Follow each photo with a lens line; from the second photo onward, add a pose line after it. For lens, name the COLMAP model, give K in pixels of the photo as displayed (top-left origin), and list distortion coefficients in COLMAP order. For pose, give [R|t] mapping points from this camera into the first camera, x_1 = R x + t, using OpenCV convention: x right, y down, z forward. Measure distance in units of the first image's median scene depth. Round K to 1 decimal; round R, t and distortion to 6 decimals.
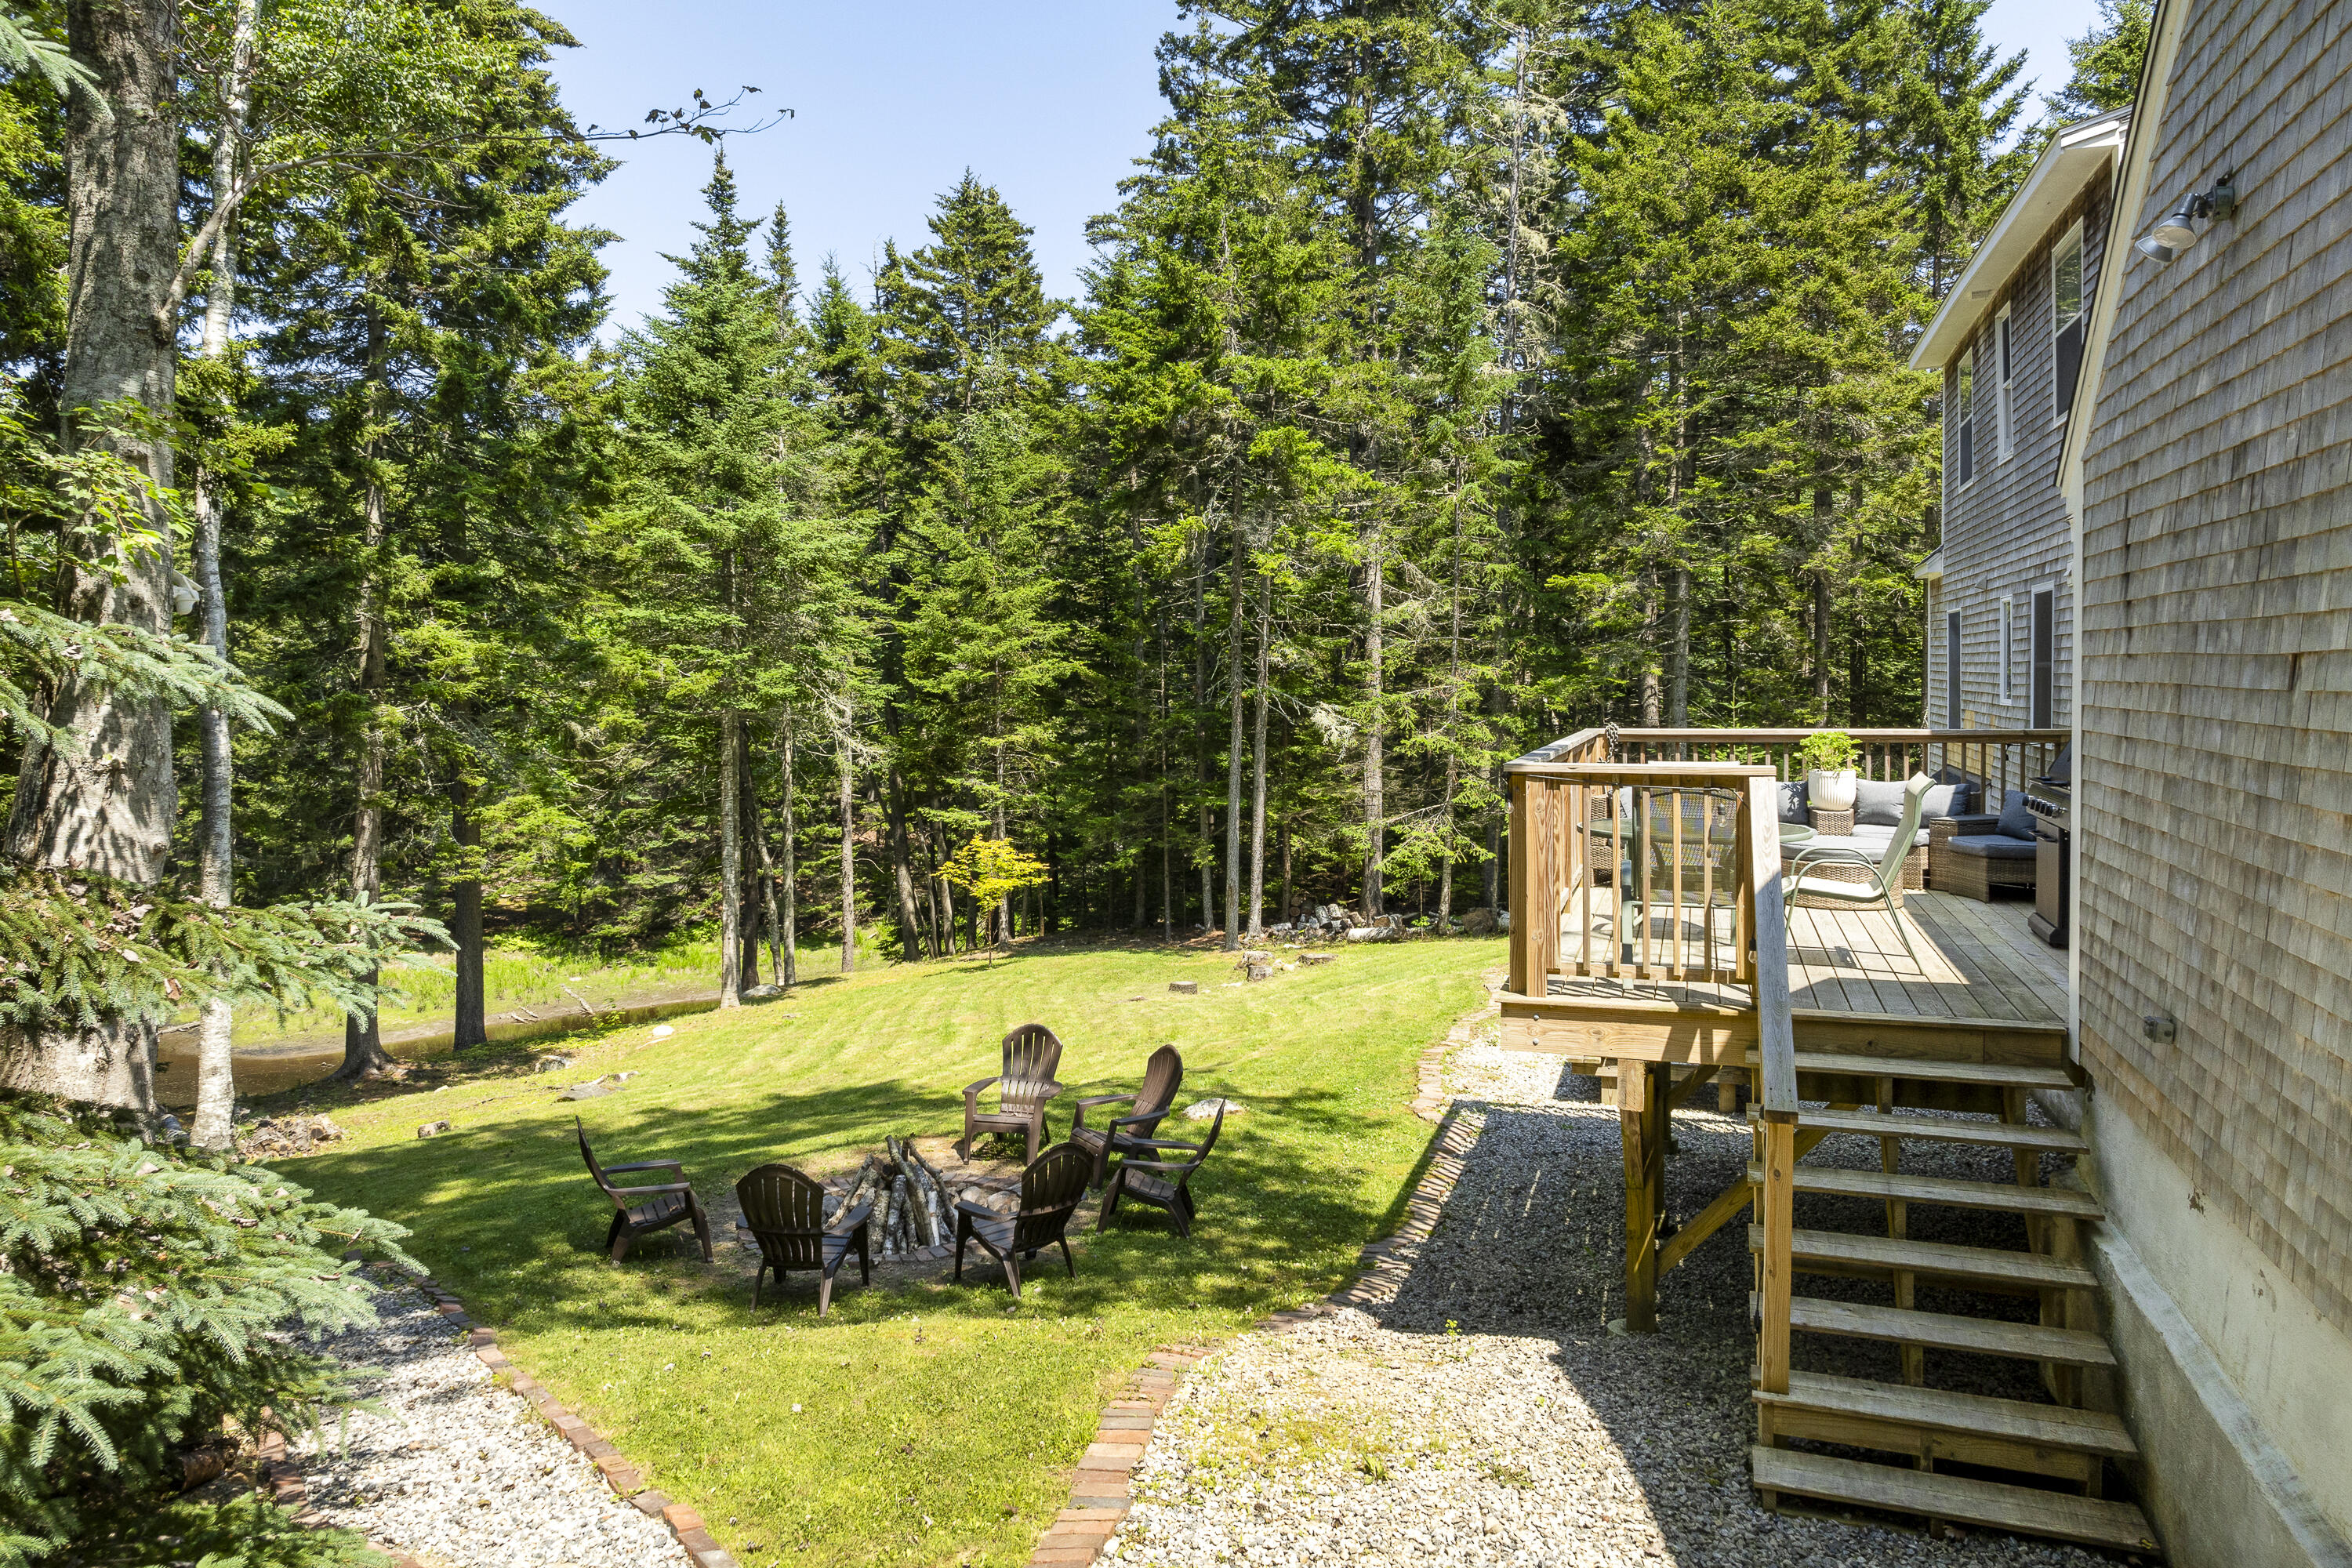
lens RADIAL K [[1537.8, 0, 1156.9], [0, 1537.8, 781.2], [0, 0, 1]] dist [0.001485, -0.007518]
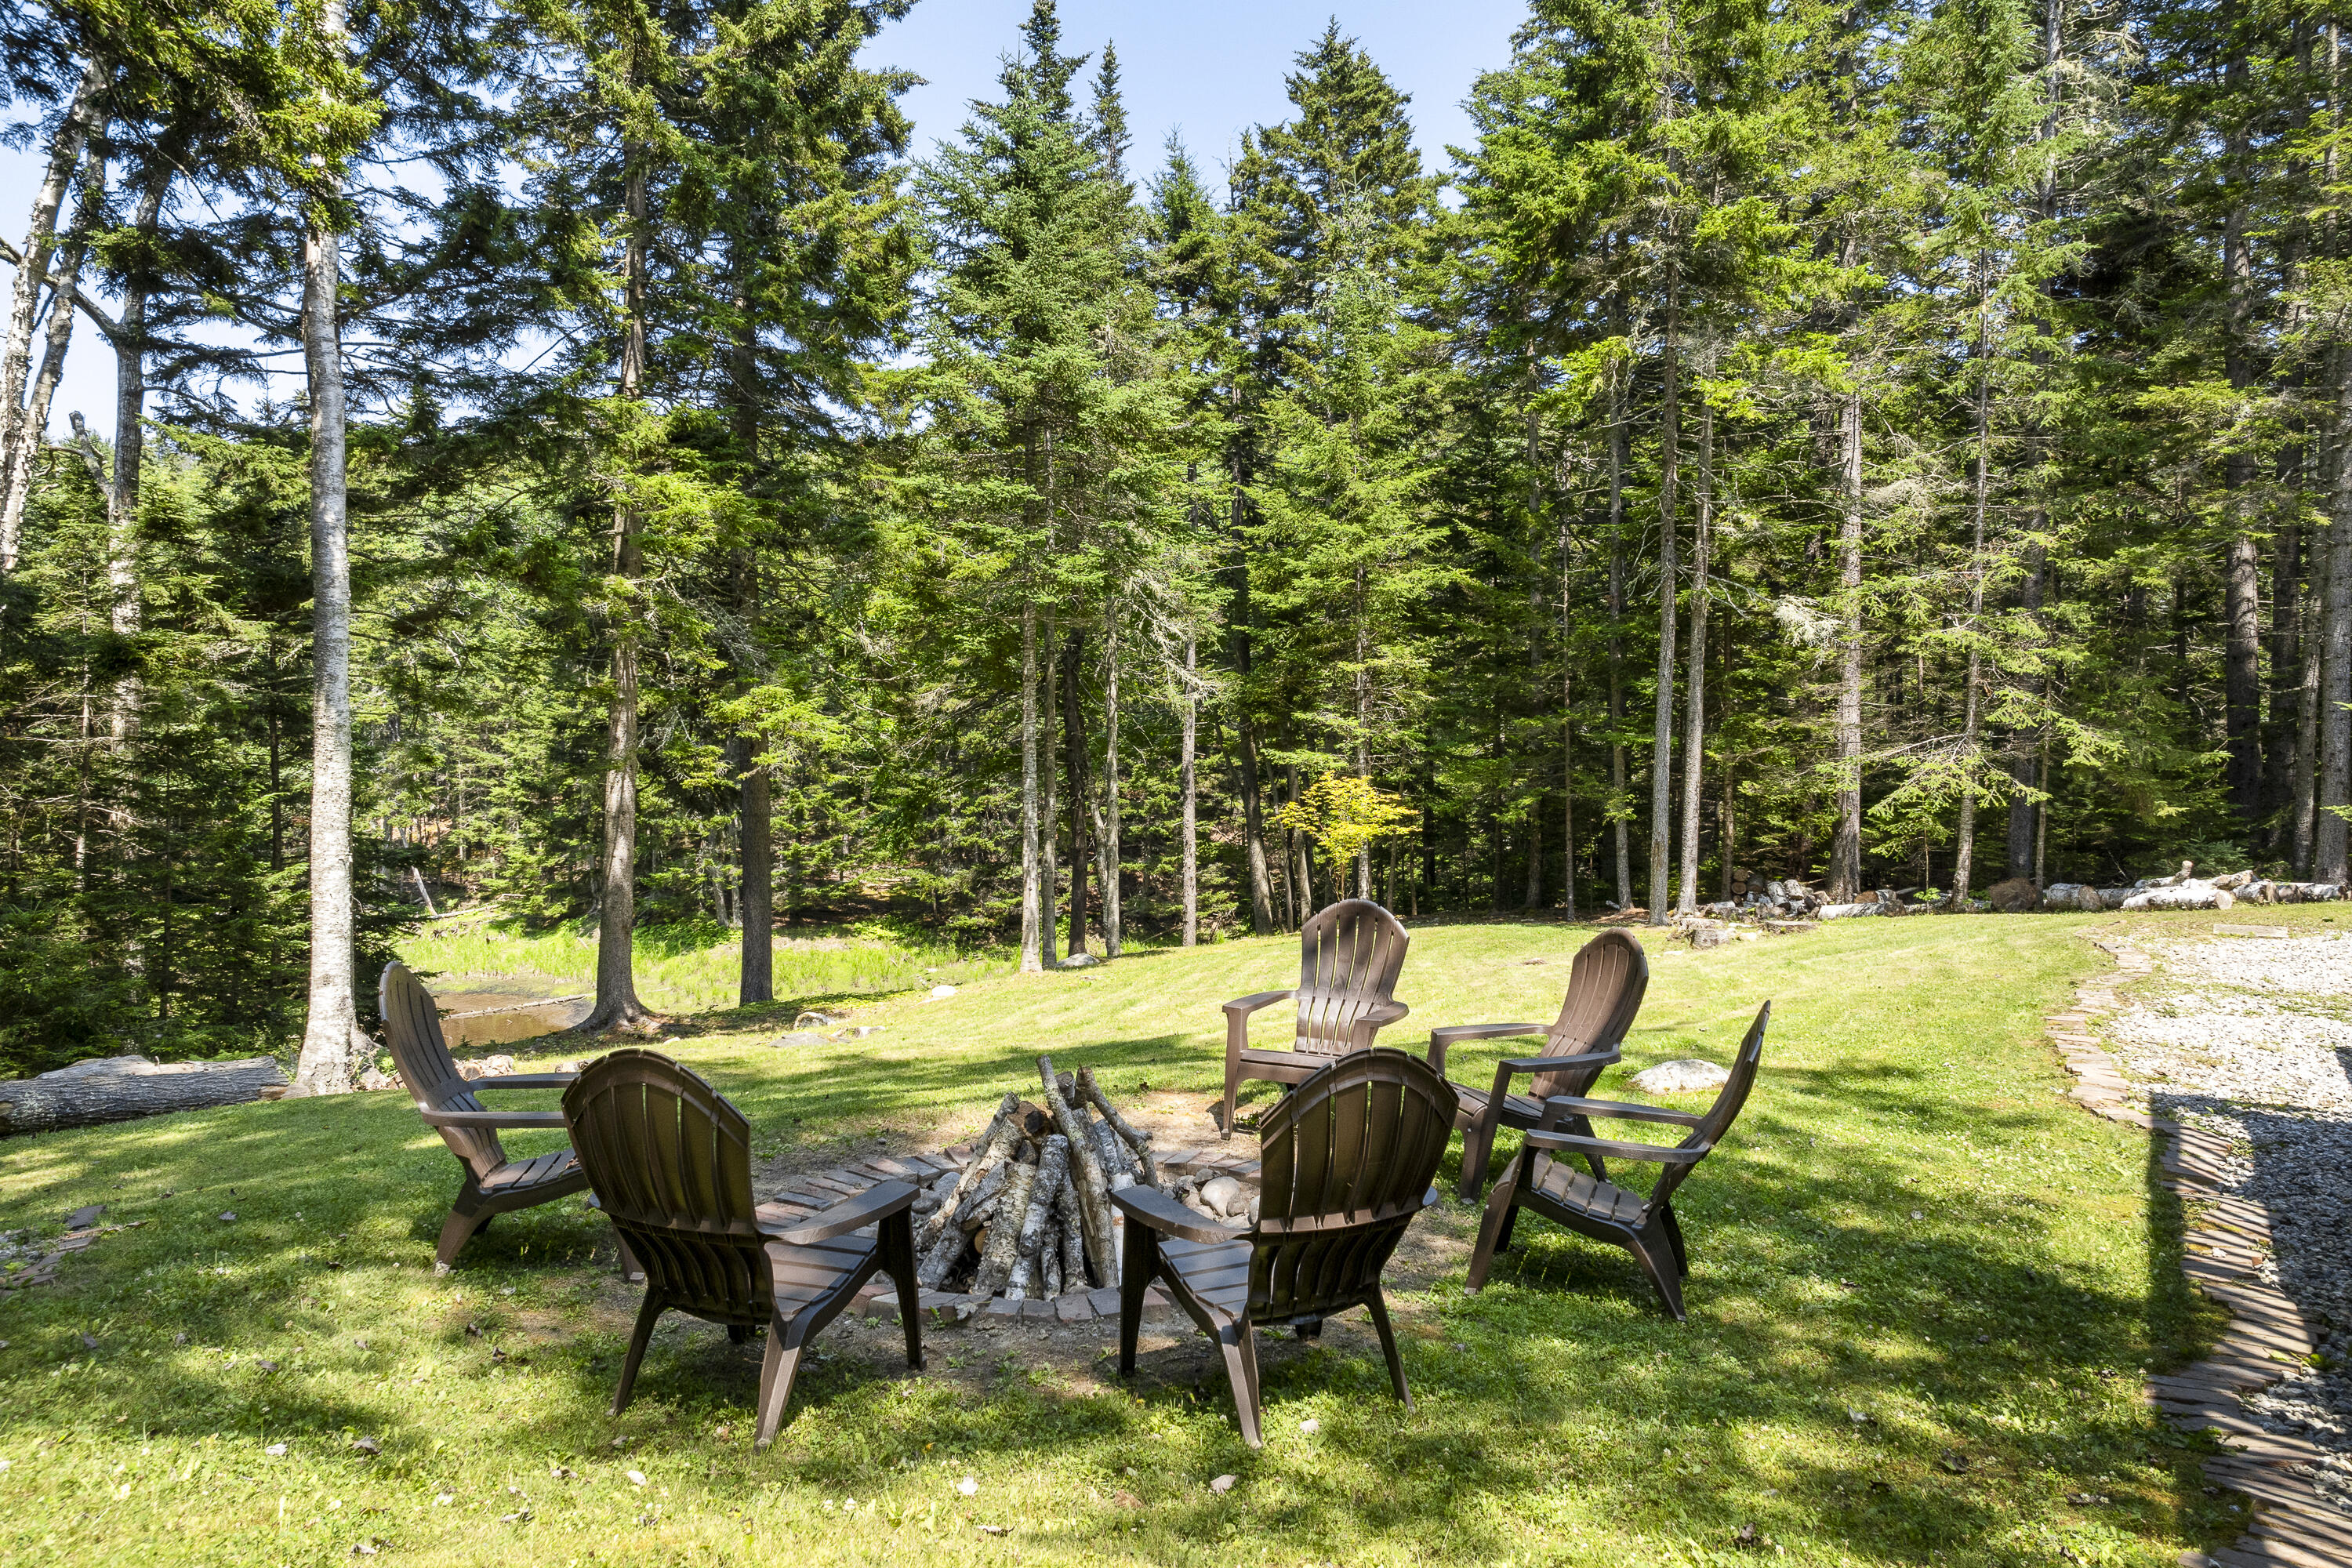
lens RADIAL K [[1537.8, 0, 1156.9], [0, 1537.8, 781.2], [0, 0, 1]] dist [0.001485, -0.007518]
pose [[0.969370, 0.005549, -0.245541, -0.006807], [-0.010629, 0.999756, -0.019368, 0.060164], [0.245373, 0.021385, 0.969193, 0.209298]]
